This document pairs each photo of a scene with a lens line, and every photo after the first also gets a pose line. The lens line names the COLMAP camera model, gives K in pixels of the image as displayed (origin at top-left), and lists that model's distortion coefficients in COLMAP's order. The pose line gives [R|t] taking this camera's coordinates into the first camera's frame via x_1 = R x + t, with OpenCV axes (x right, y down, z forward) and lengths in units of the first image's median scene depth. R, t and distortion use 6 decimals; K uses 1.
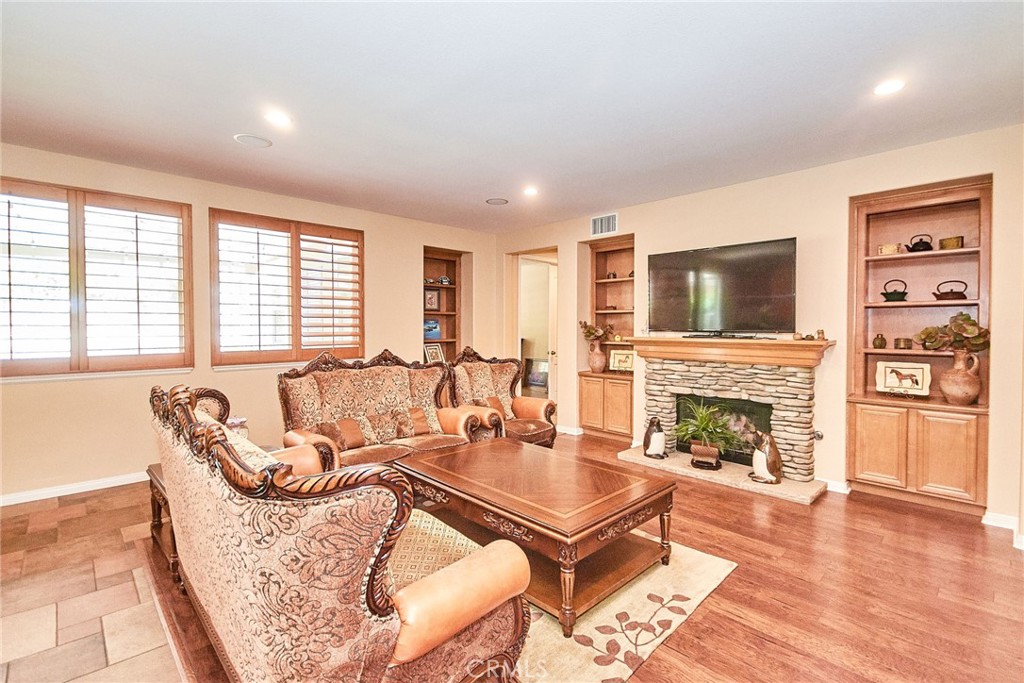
lens RADIAL K [[462.3, 0, 512.0], [0, 462.3, 341.5], [0, 0, 1]] dist [0.002192, -0.000538]
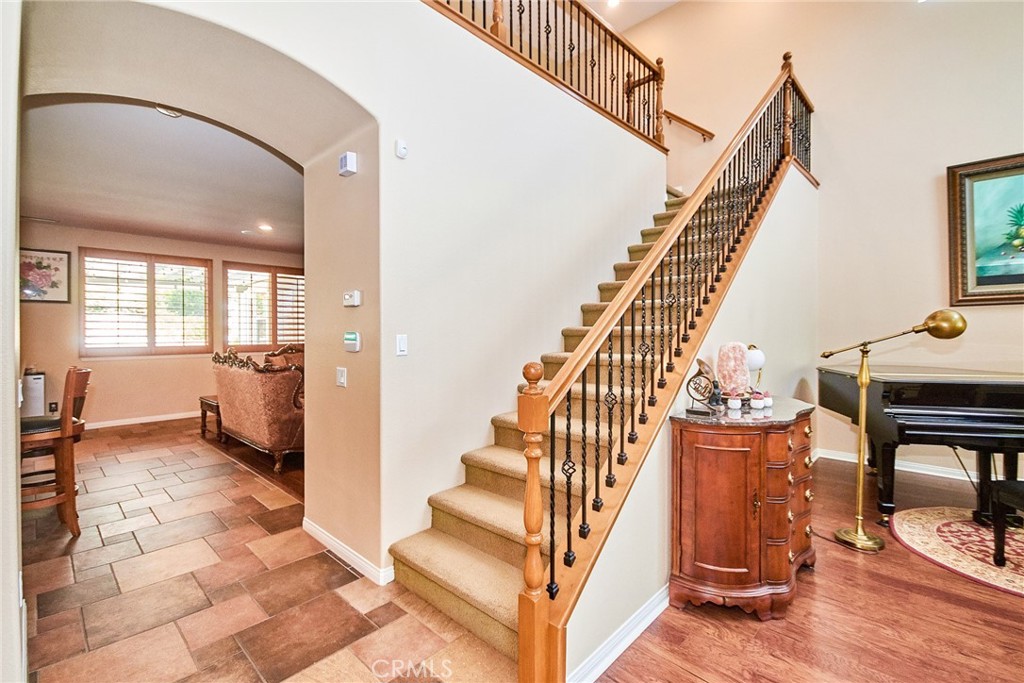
lens RADIAL K [[462.3, 0, 512.0], [0, 462.3, 341.5], [0, 0, 1]] dist [0.002192, -0.000538]
pose [[0.999197, 0.003826, 0.039882, 0.312117], [-0.003694, 0.999987, -0.003378, 0.010636], [-0.039894, 0.003228, 0.999199, -0.674348]]
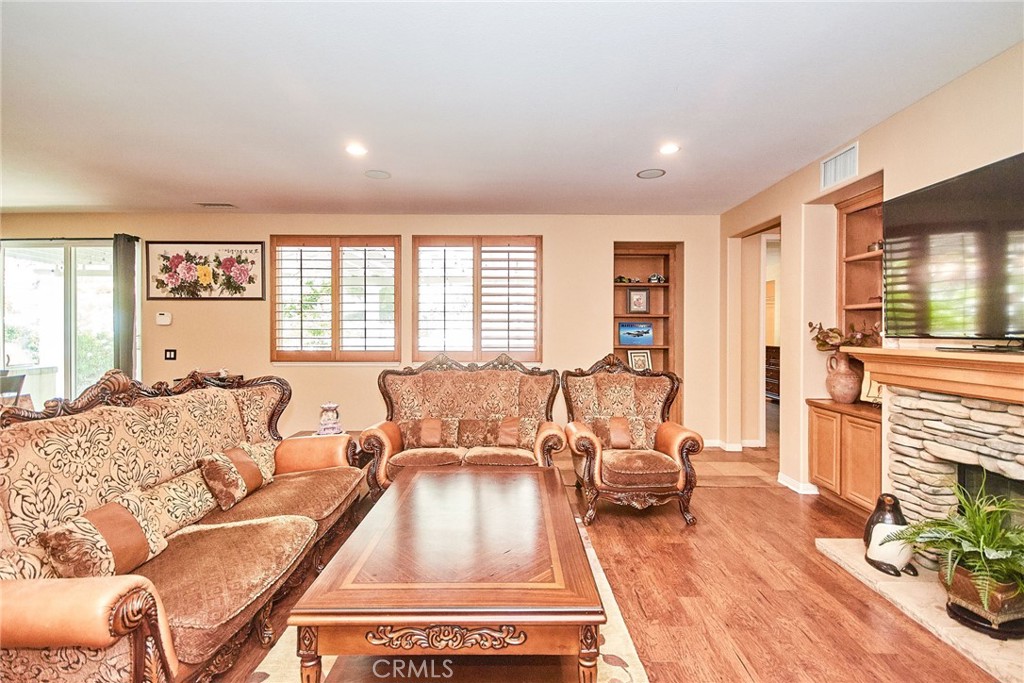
lens RADIAL K [[447.8, 0, 514.5], [0, 447.8, 335.6], [0, 0, 1]] dist [0.001940, -0.000167]
pose [[0.716868, 0.006714, -0.697176, 0.354124], [-0.025182, 0.999551, -0.016267, -0.004497], [0.696754, 0.029217, 0.716715, 0.299907]]
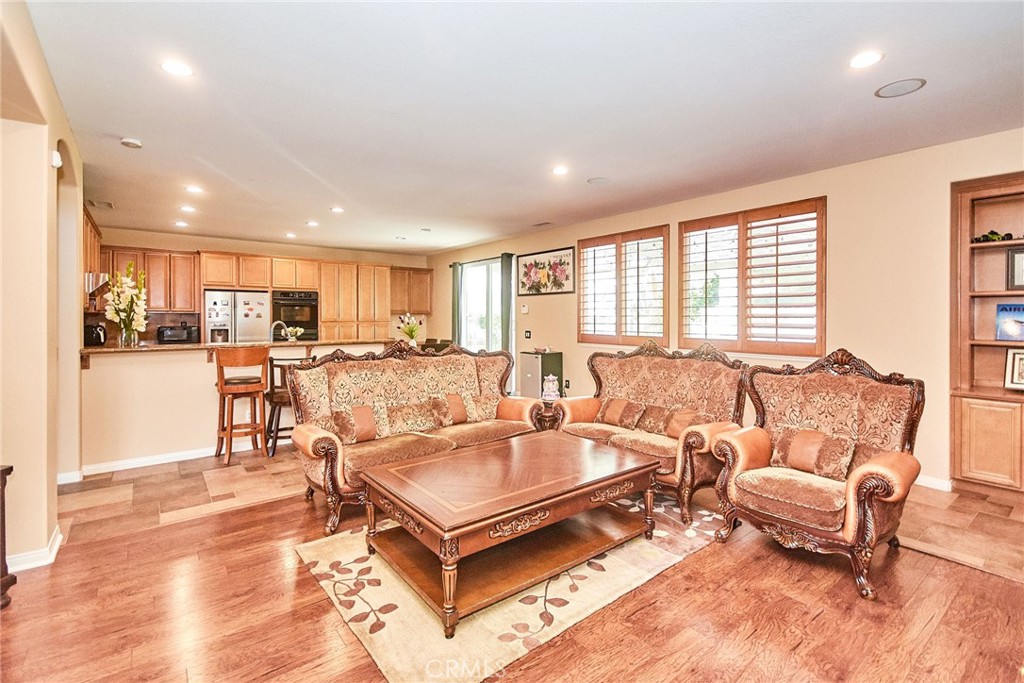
lens RADIAL K [[463.4, 0, 525.2], [0, 463.4, 318.4], [0, 0, 1]] dist [0.011237, -0.000182]
pose [[-0.088962, 0.002630, -0.996032, 0.579385], [-0.035470, 0.999354, 0.005807, -0.019374], [0.995403, 0.035845, -0.088811, 0.638523]]
